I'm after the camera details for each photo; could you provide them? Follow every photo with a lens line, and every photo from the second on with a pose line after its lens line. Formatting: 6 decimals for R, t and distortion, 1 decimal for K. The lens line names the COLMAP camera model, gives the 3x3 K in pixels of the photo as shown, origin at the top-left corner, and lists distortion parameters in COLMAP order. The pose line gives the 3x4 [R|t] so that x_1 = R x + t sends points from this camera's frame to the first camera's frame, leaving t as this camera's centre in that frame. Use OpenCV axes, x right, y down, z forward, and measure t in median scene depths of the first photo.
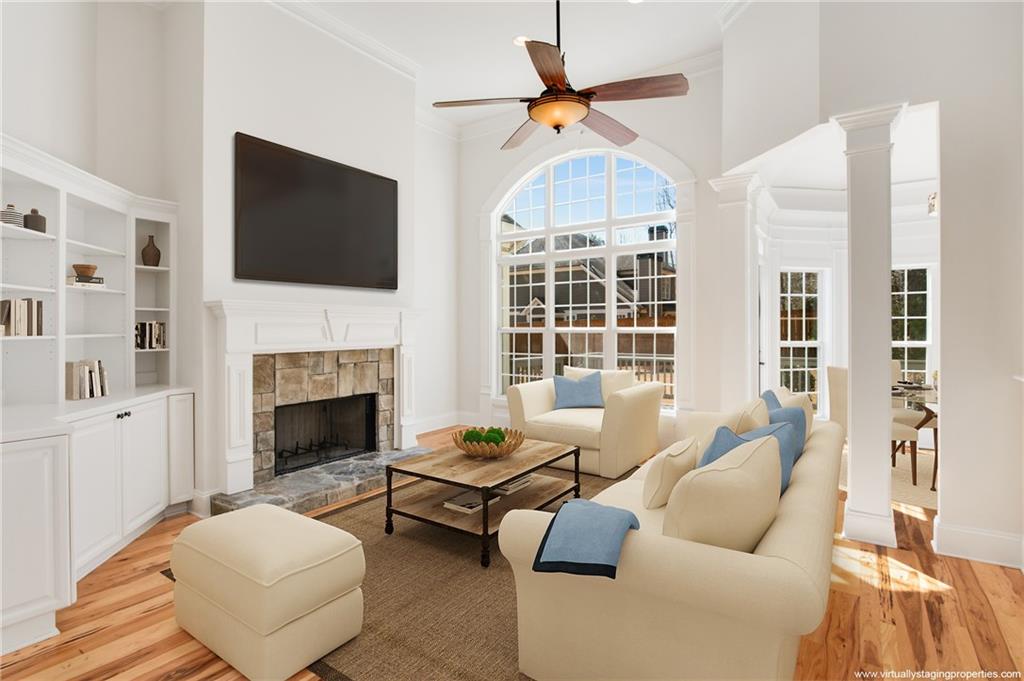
lens RADIAL K [[500.2, 0, 510.7], [0, 500.2, 336.0], [0, 0, 1]] dist [-0.001833, -0.000178]
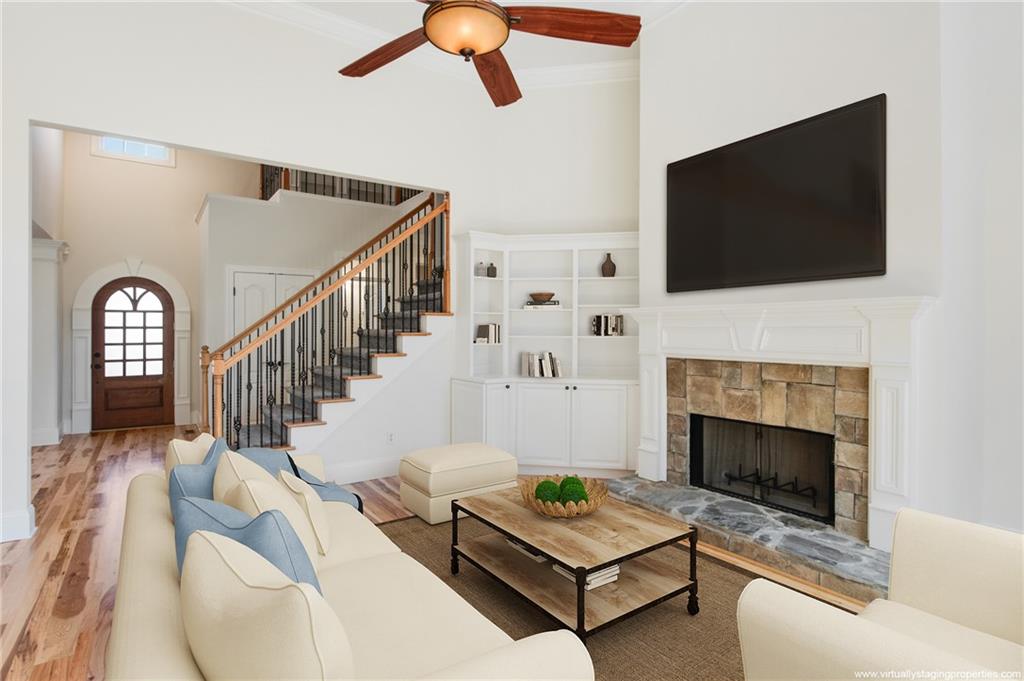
lens RADIAL K [[500.2, 0, 510.7], [0, 500.2, 336.0], [0, 0, 1]] dist [-0.001833, -0.000178]
pose [[-0.315932, 0.008889, -0.948740, 0.535505], [-0.019940, 0.999673, 0.016006, -0.017145], [0.948572, 0.023974, -0.315651, 0.925644]]
